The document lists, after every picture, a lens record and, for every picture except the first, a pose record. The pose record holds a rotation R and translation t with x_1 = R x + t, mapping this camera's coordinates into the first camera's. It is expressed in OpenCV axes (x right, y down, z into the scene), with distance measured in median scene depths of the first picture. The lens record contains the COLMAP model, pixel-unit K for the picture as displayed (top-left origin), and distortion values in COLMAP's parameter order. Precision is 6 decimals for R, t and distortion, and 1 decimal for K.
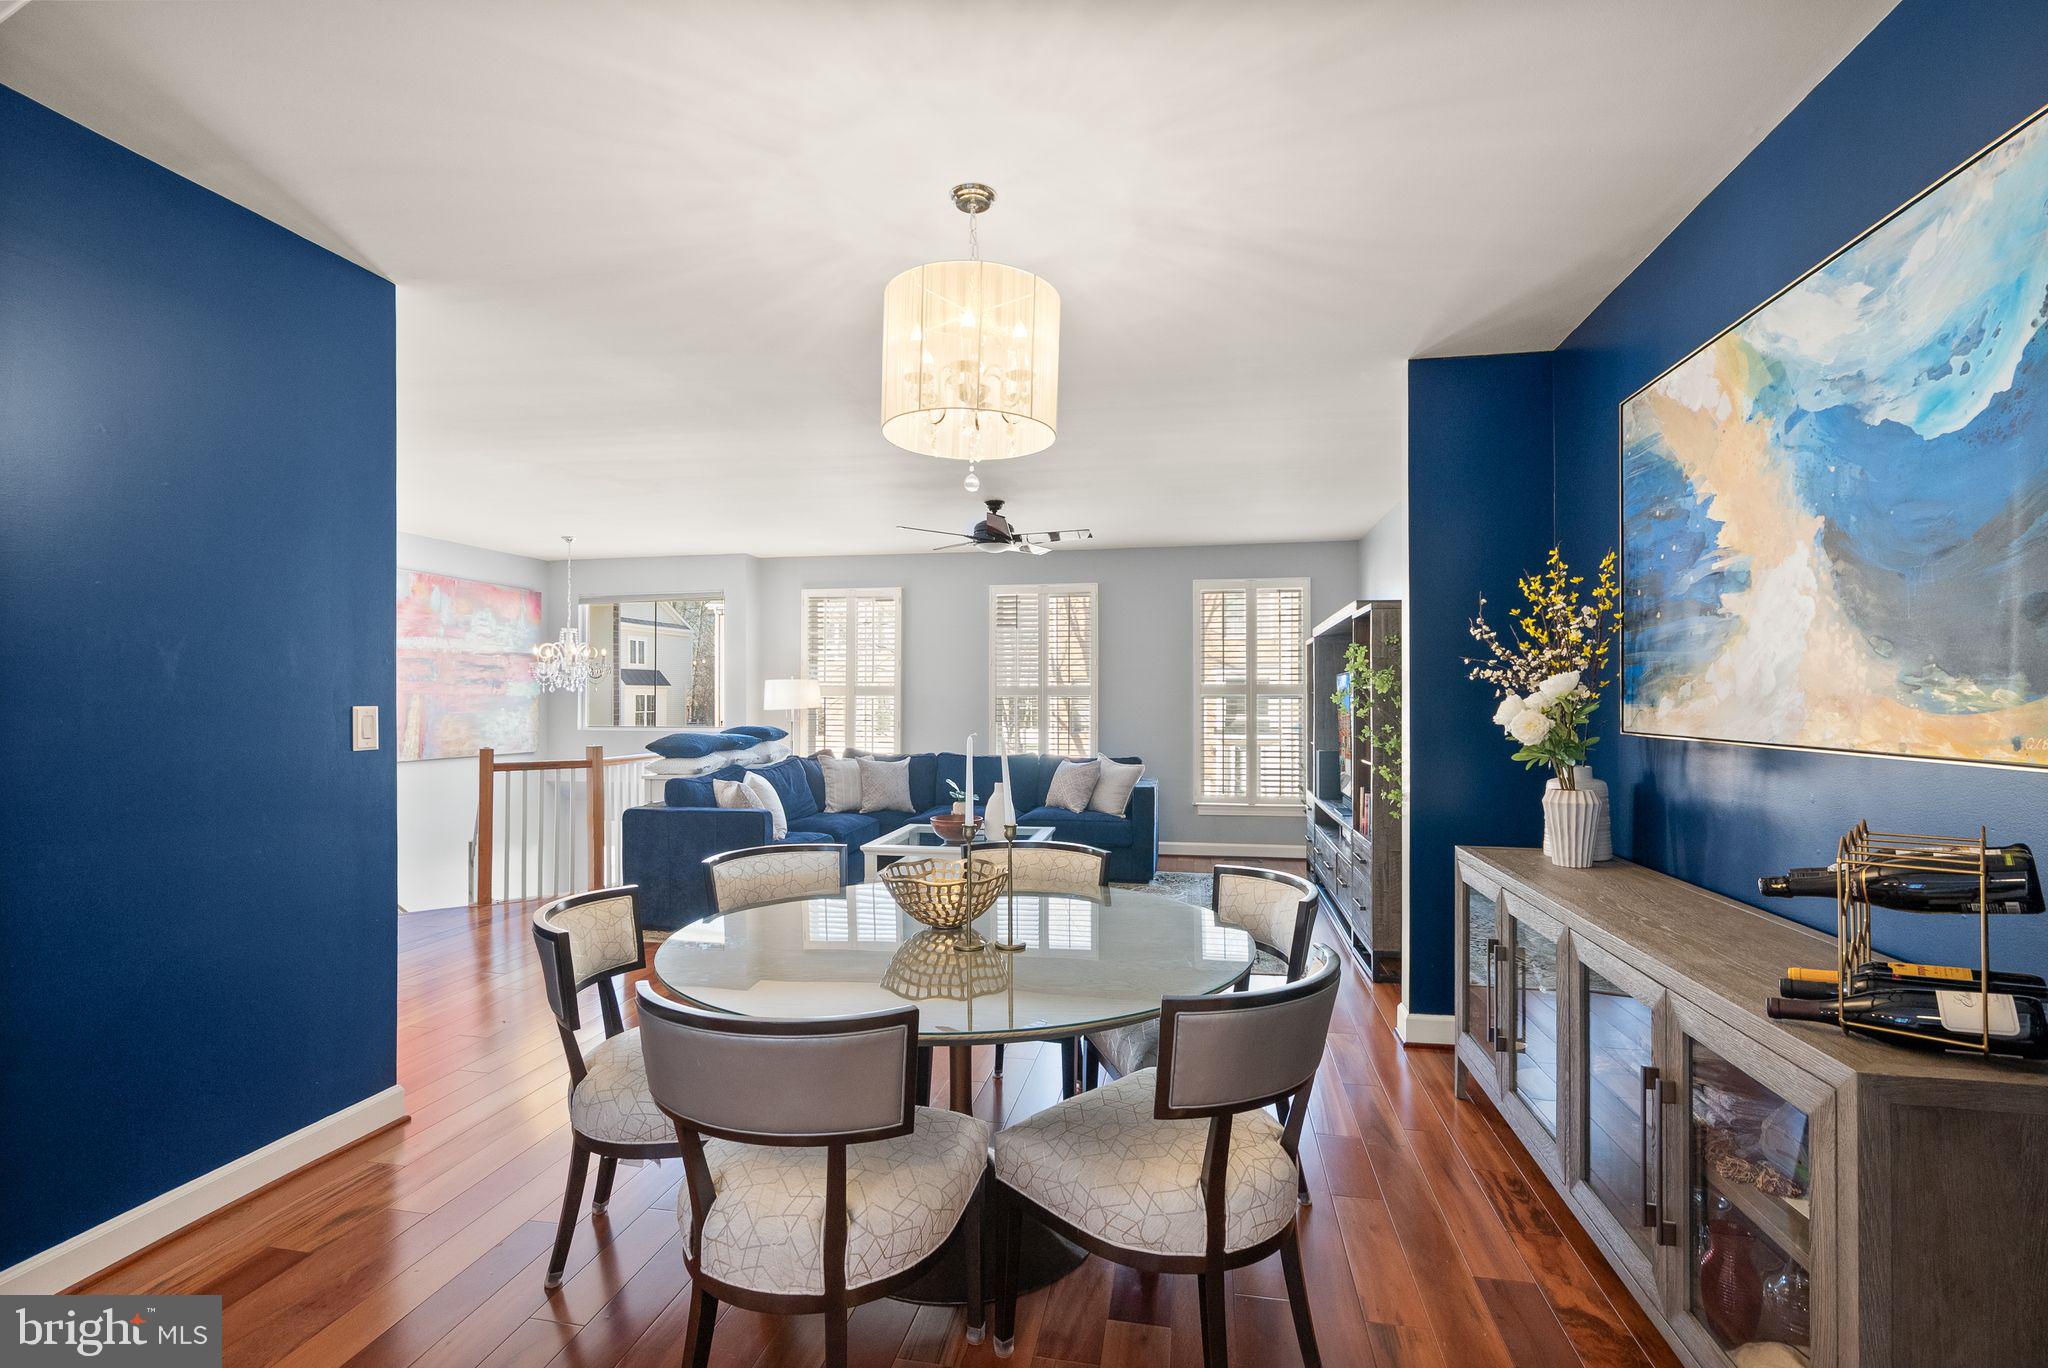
lens RADIAL K [[940.9, 0, 1031.2], [0, 940.9, 693.4], [0, 0, 1]] dist [-0.000523, 0.001203]
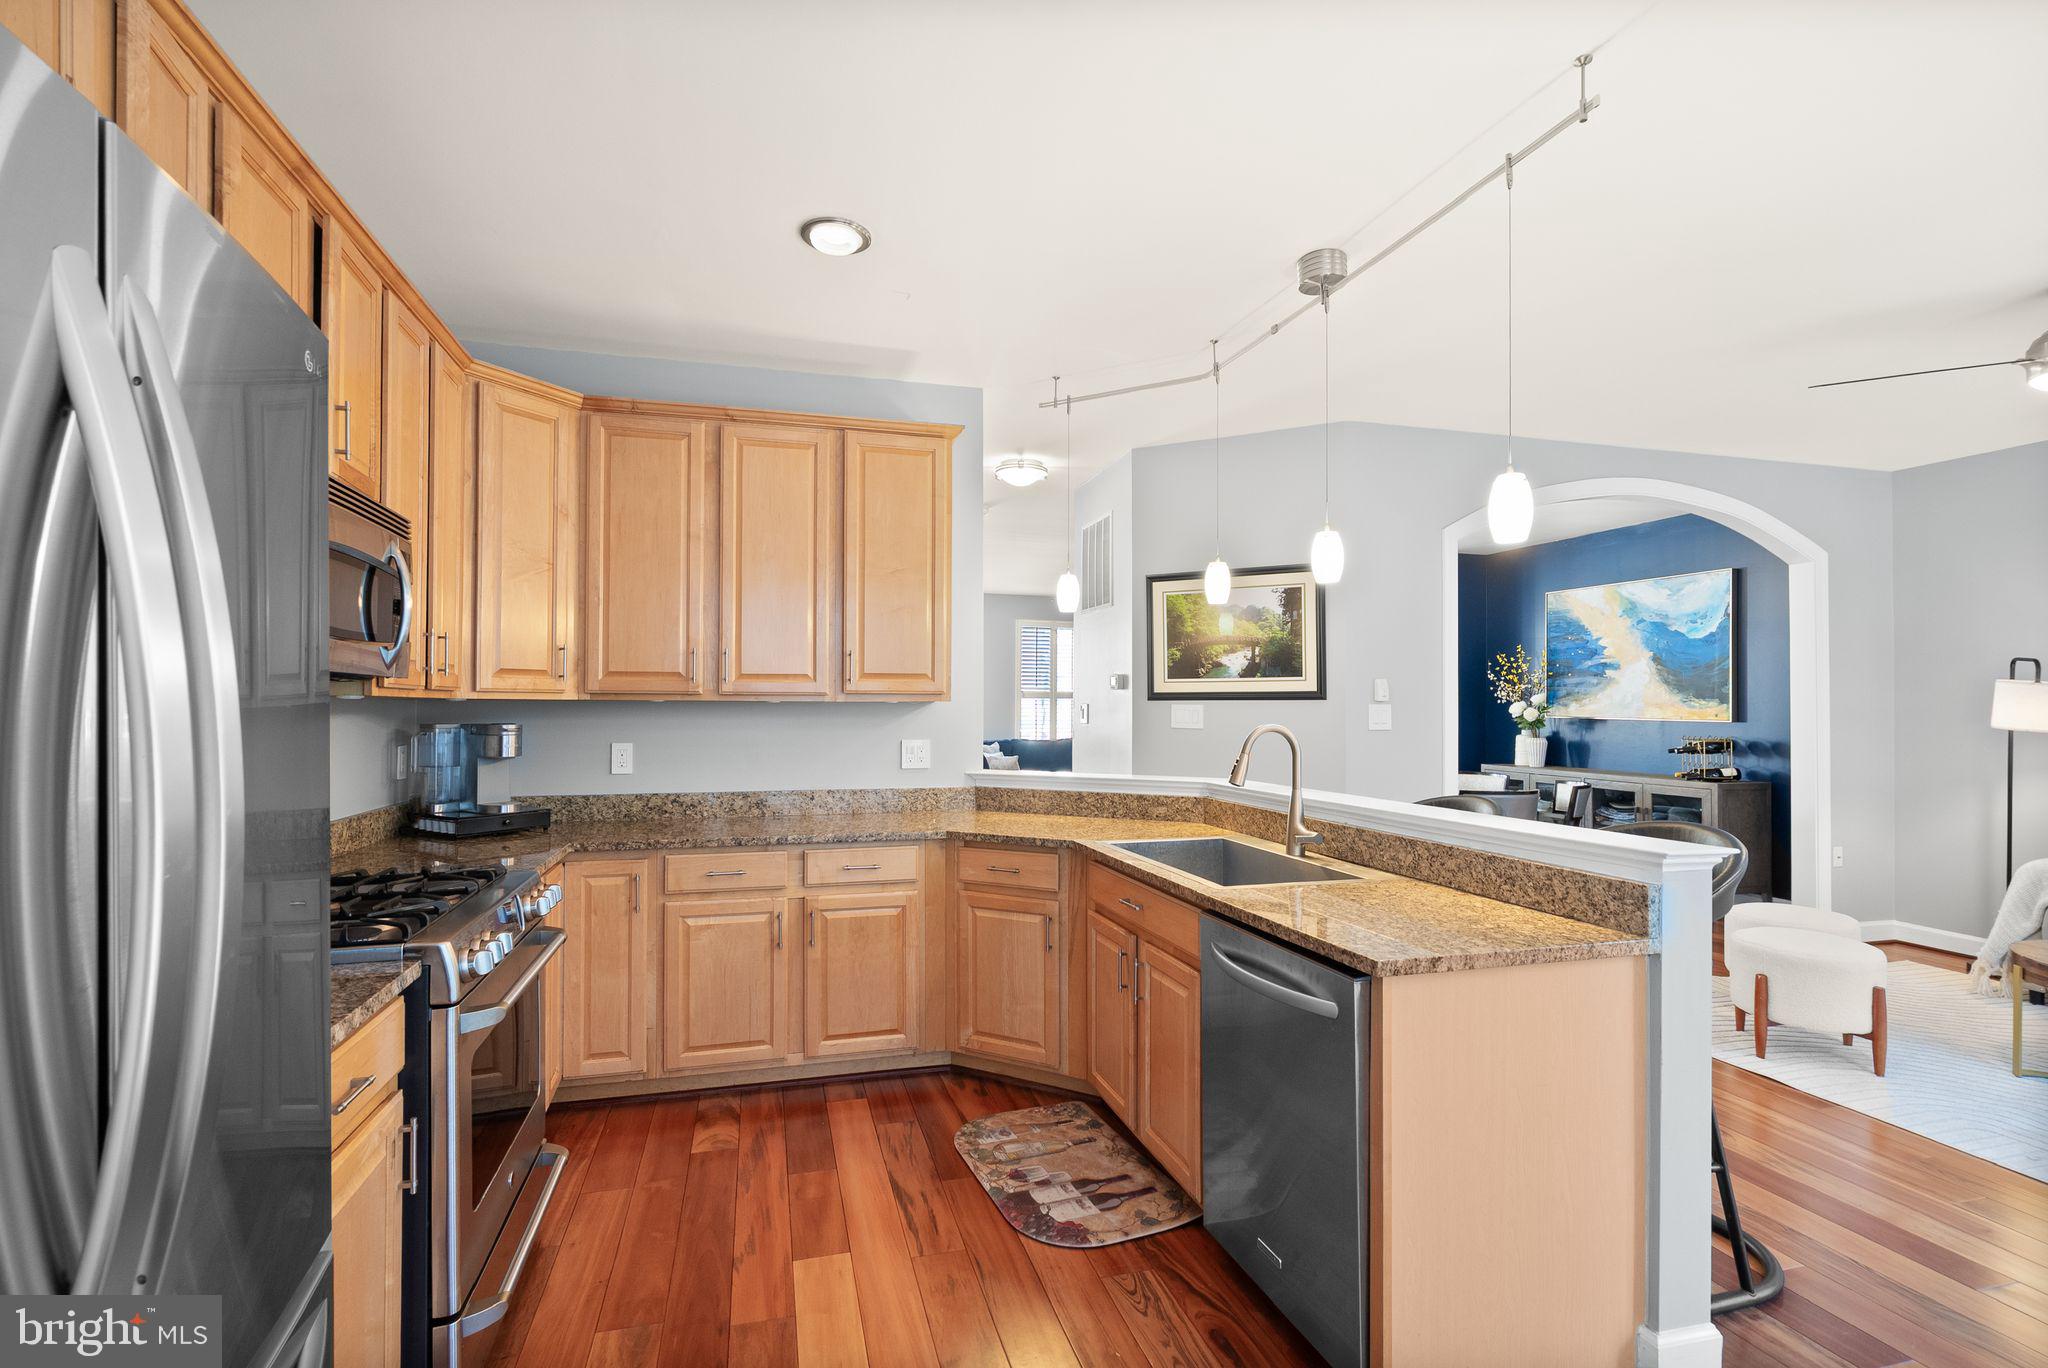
lens RADIAL K [[940.9, 0, 1011.3], [0, 940.9, 696.0], [0, 0, 1]] dist [-0.000523, 0.001203]
pose [[0.896596, 0.008756, 0.442763, -1.911019], [-0.009619, 0.999954, -0.000295, -0.001807], [-0.442745, -0.003994, 0.896639, -0.723878]]
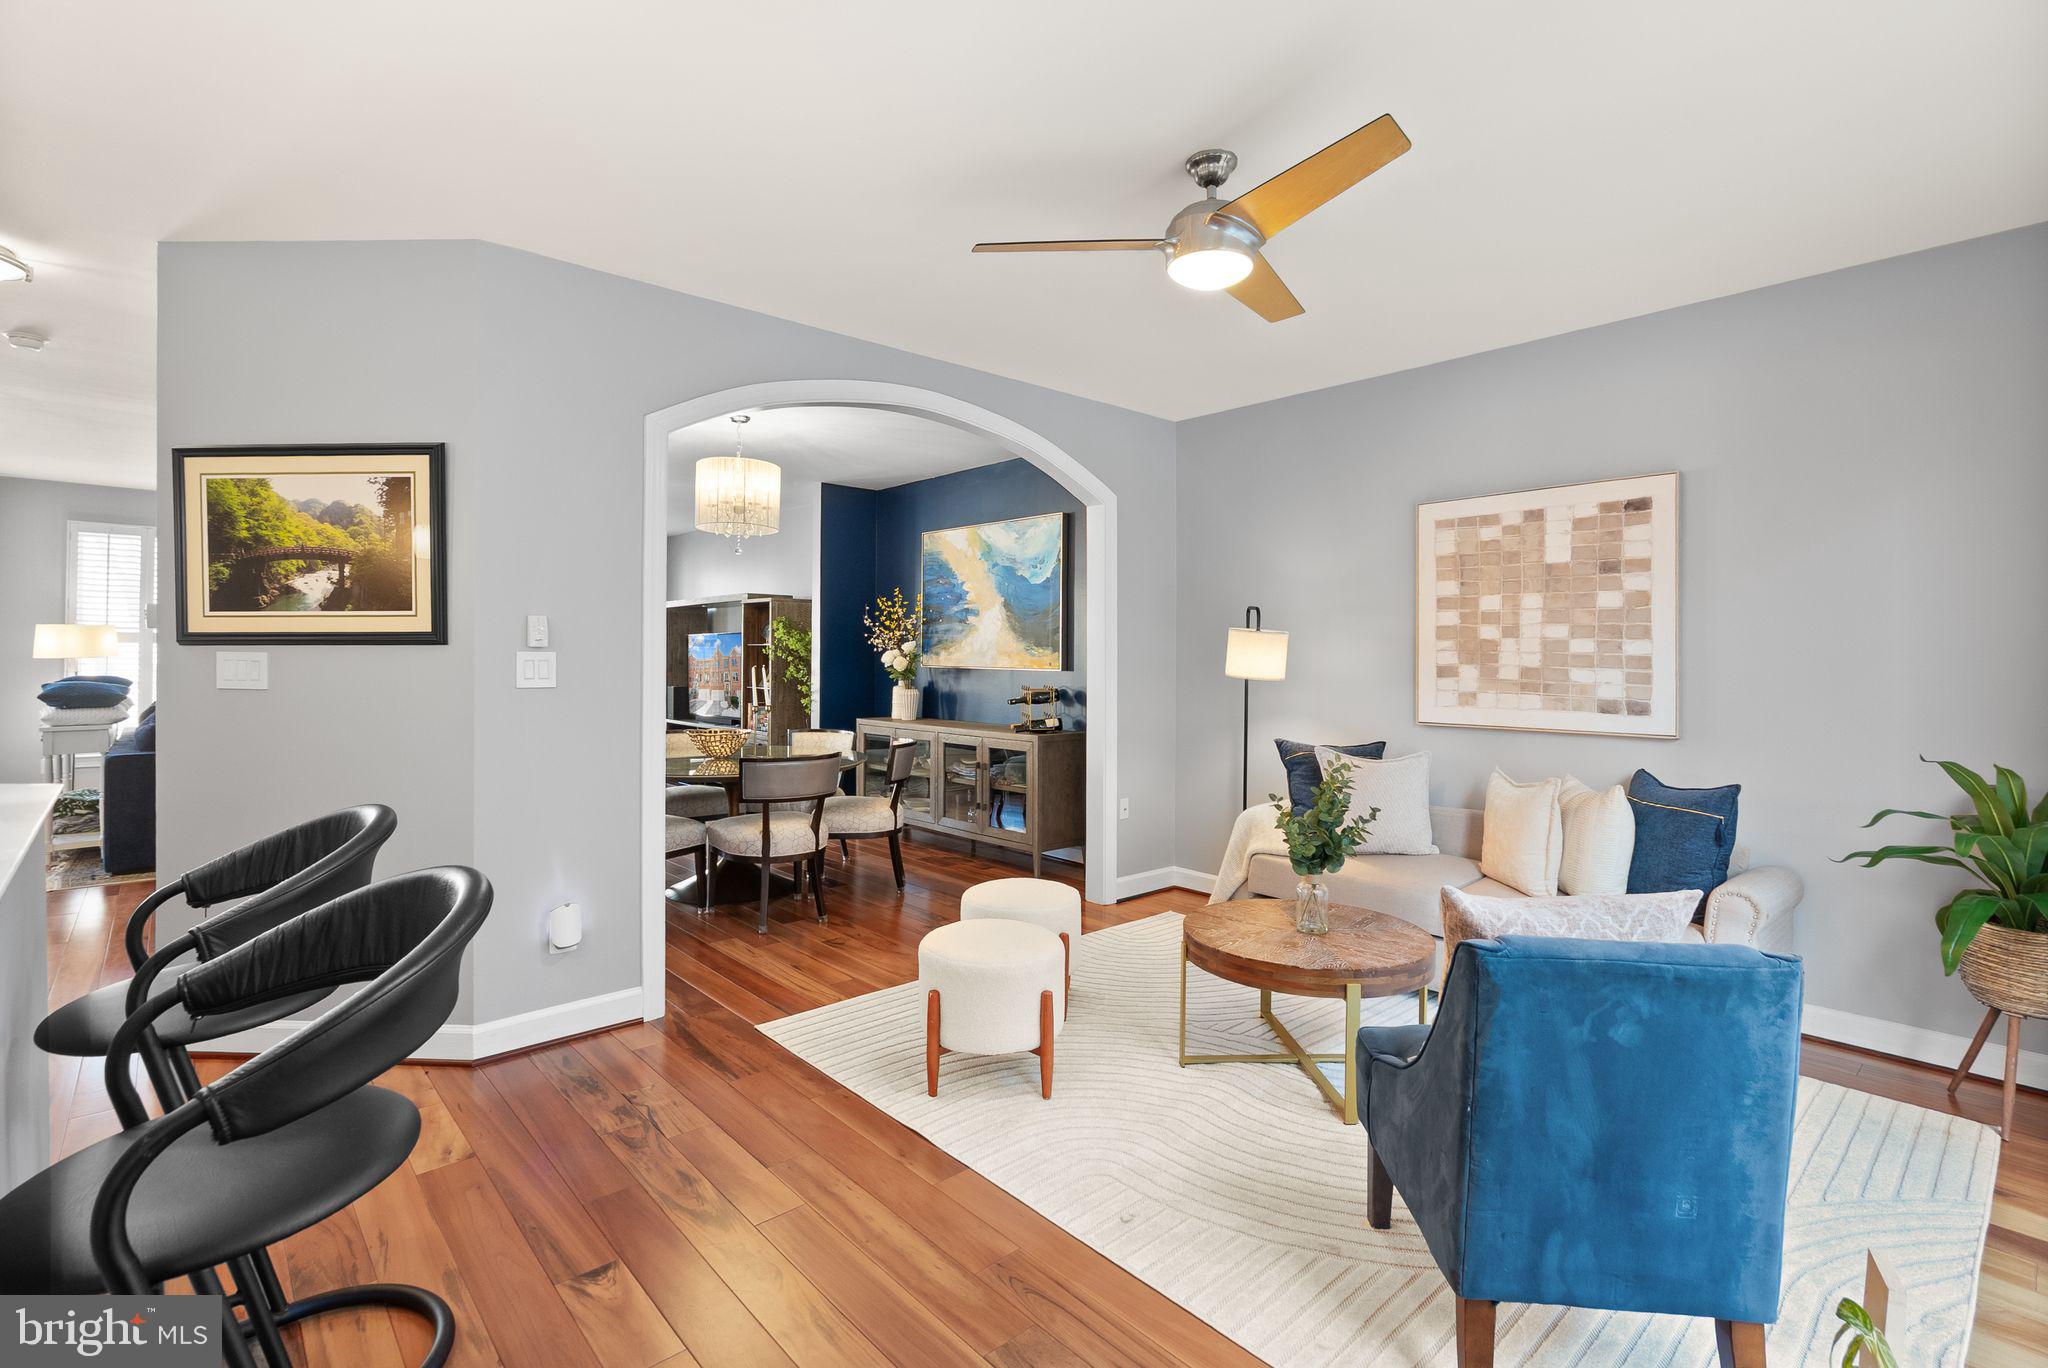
lens RADIAL K [[940.9, 0, 1020.3], [0, 940.9, 653.2], [0, 0, 1]] dist [-0.000523, 0.001203]
pose [[0.605164, 0.005068, 0.796085, -1.193541], [-0.012597, 0.999915, 0.003210, -0.002880], [-0.796001, -0.011971, 0.605176, -0.715273]]
